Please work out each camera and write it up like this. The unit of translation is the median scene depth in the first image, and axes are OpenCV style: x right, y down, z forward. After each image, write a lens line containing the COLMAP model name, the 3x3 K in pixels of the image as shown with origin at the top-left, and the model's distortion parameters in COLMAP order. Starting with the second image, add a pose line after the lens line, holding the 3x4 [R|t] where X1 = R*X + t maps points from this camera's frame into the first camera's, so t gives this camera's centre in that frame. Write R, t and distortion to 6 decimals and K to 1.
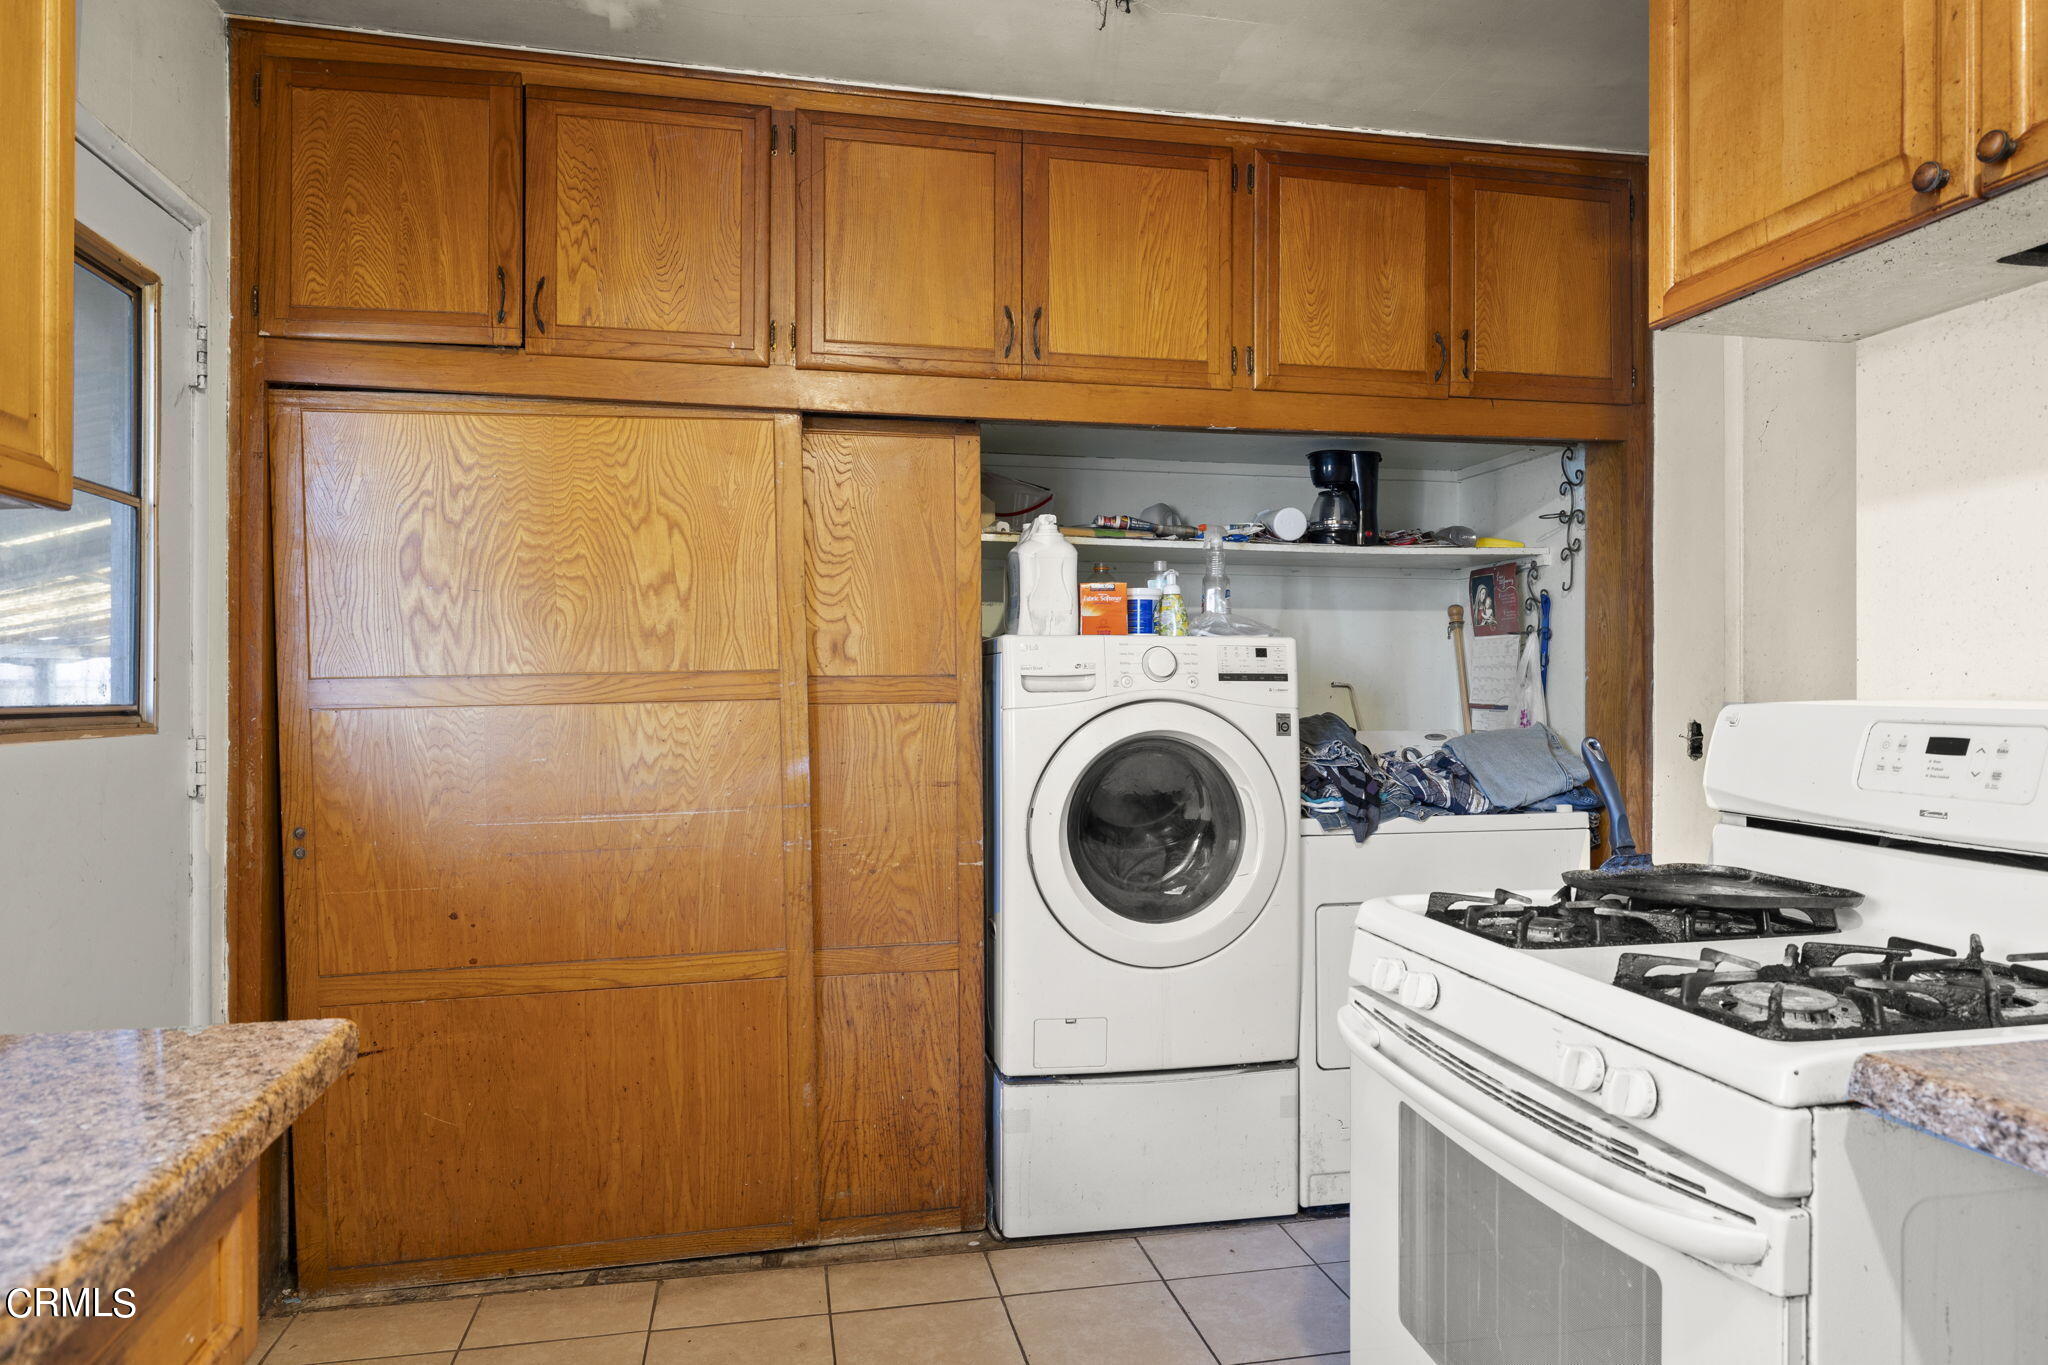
lens RADIAL K [[1223.3, 0, 1014.4], [0, 1223.3, 687.2], [0, 0, 1]] dist [-0.006910, -0.000931]
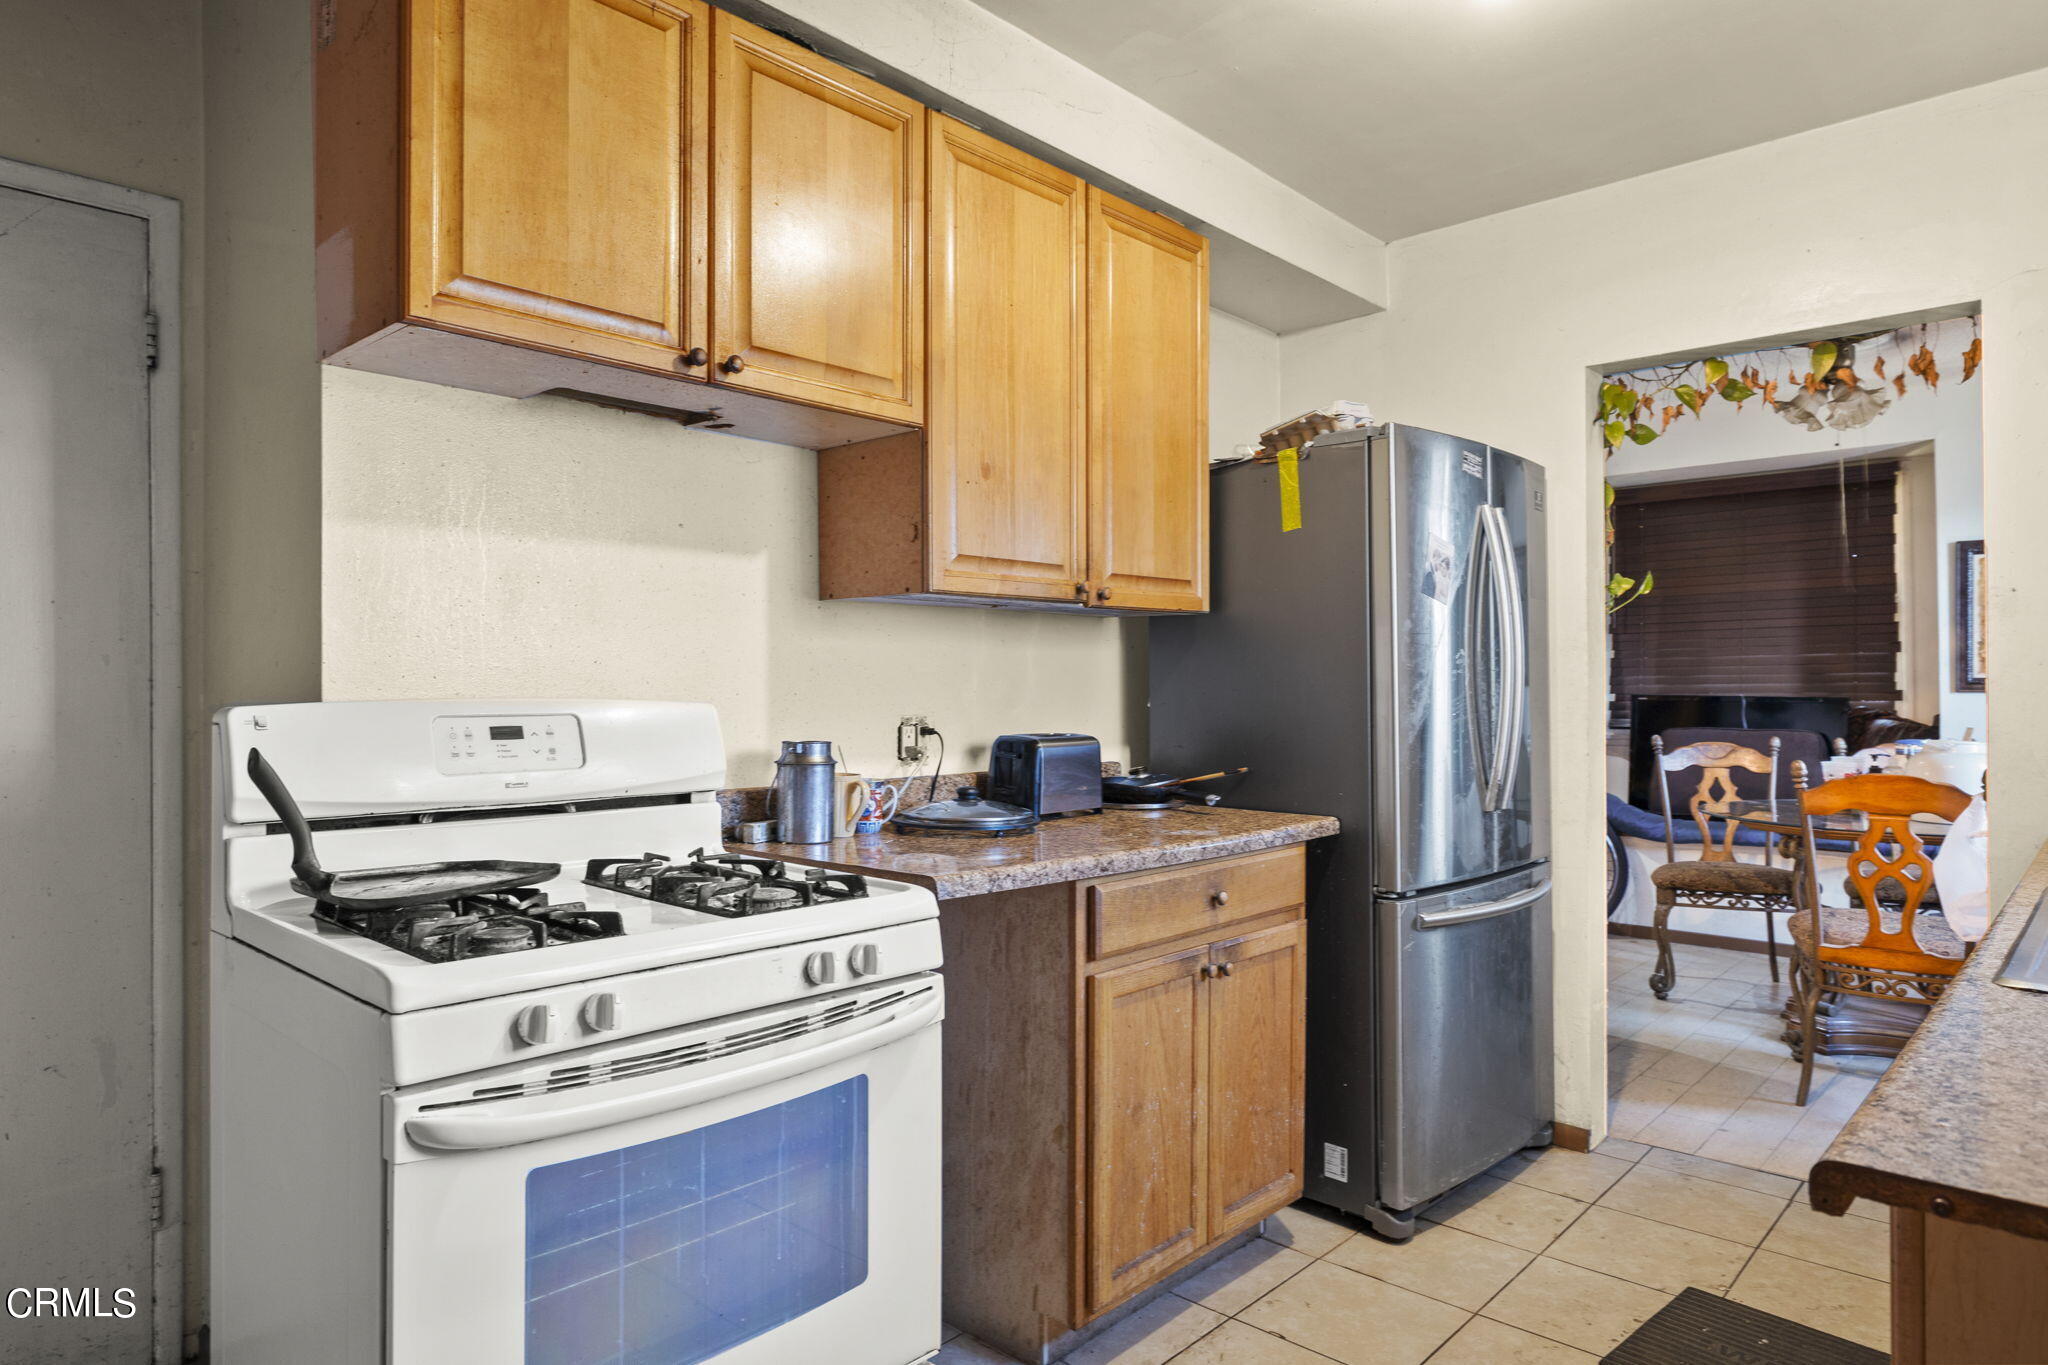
lens RADIAL K [[1223.3, 0, 1014.4], [0, 1223.3, 687.2], [0, 0, 1]] dist [-0.006910, -0.000931]
pose [[-0.577657, 0.002185, 0.816277, -0.842038], [0.001598, 0.999998, -0.001546, 0.002577], [-0.816278, 0.000412, -0.577659, 1.769658]]
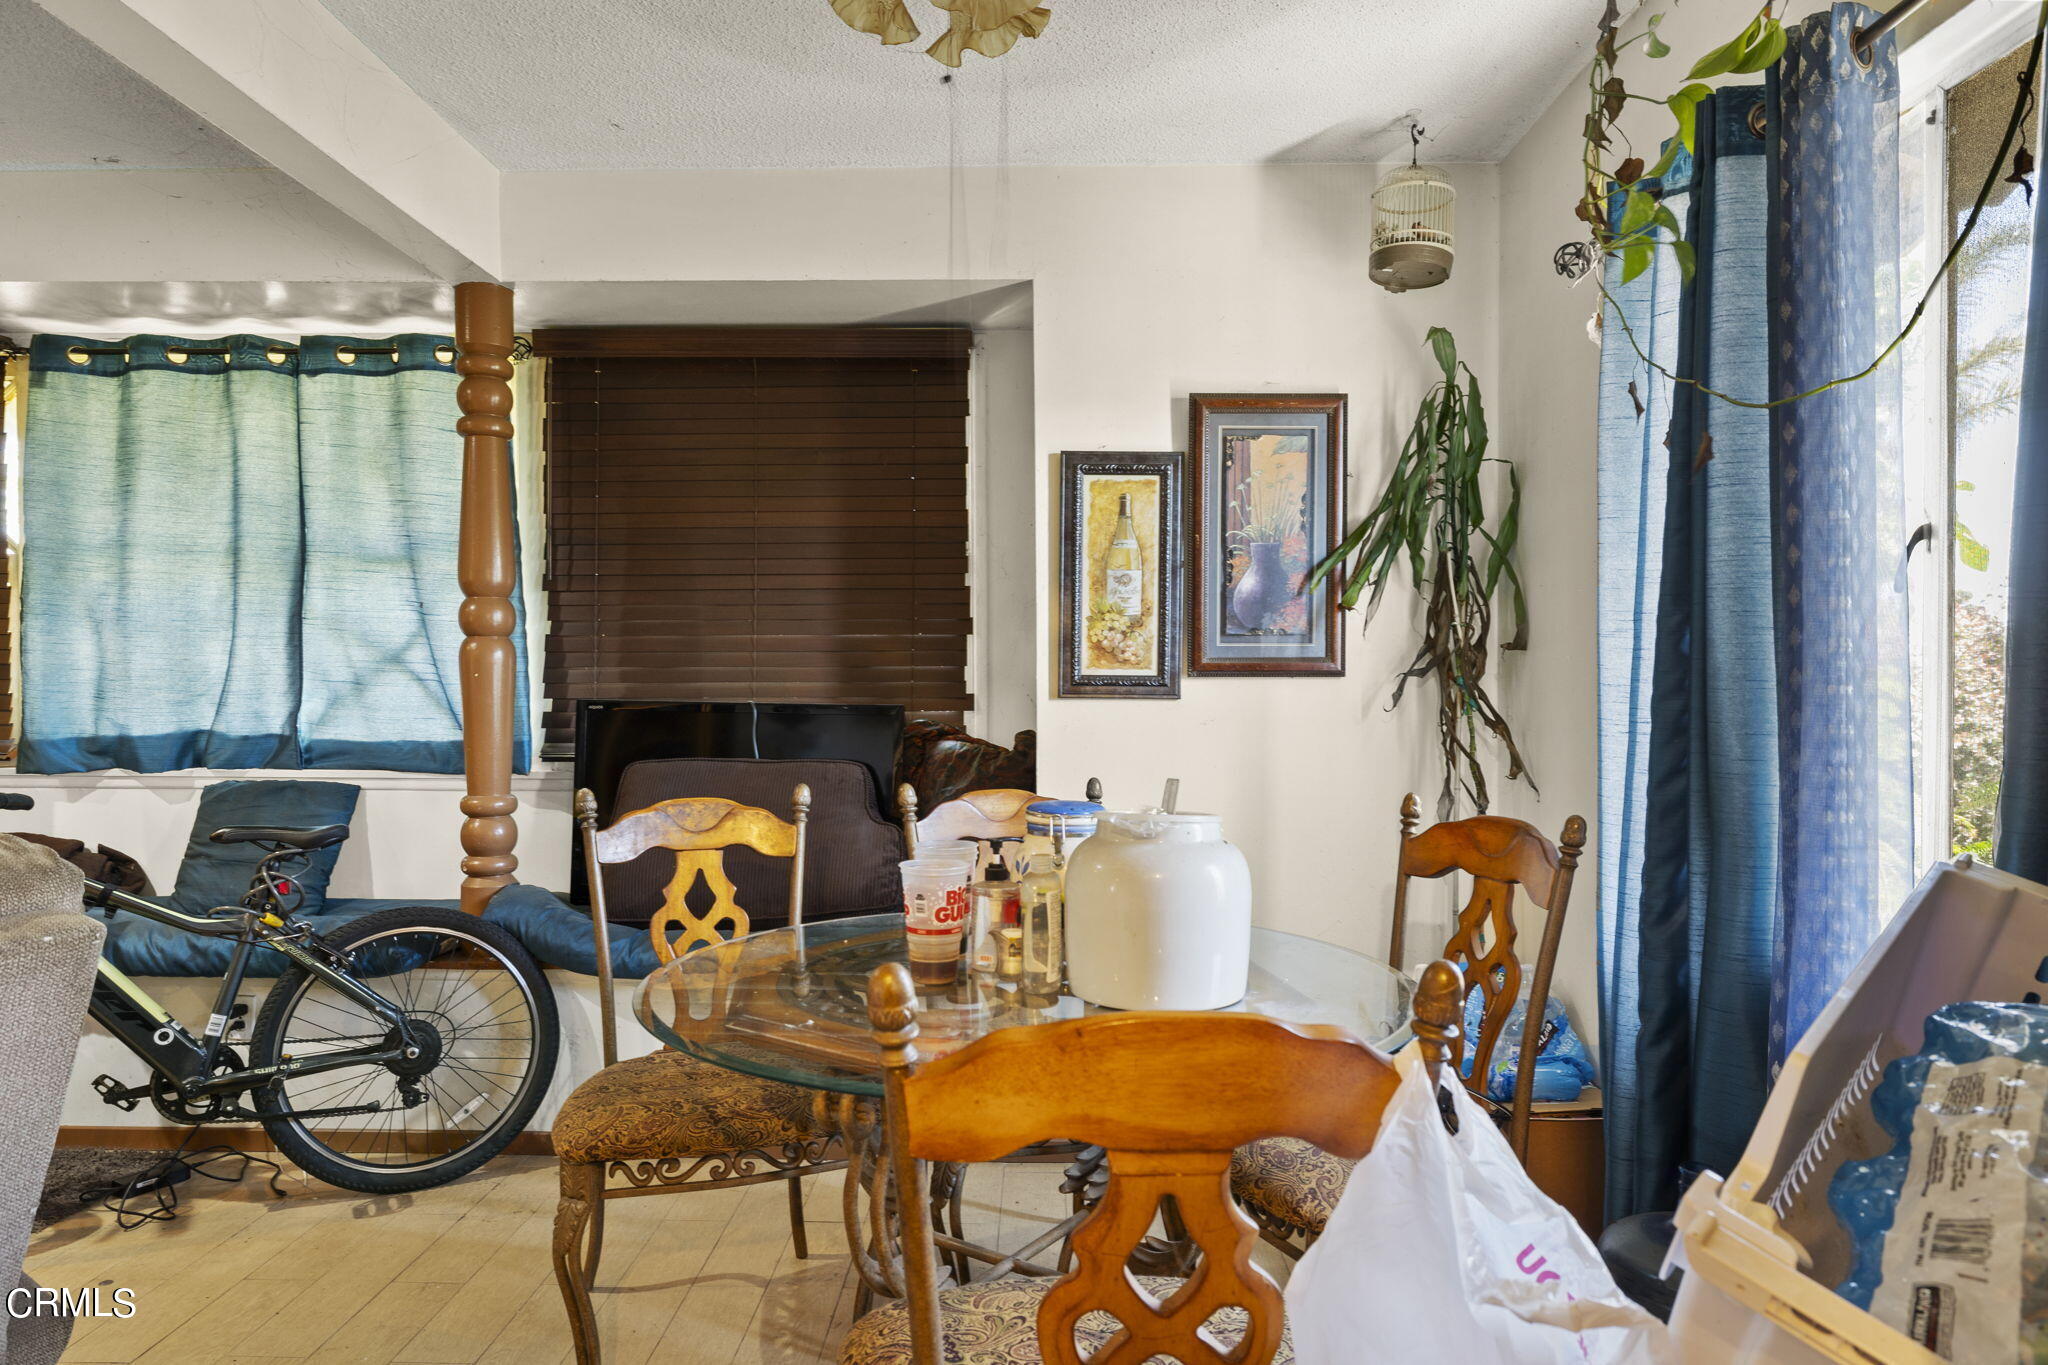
lens RADIAL K [[1223.3, 0, 1014.4], [0, 1223.3, 687.2], [0, 0, 1]] dist [-0.006910, -0.000931]
pose [[-0.976215, -0.004212, 0.216766, -0.639660], [-0.004747, 0.999987, -0.001950, 0.002238], [-0.216755, -0.002933, -0.976222, 1.295877]]
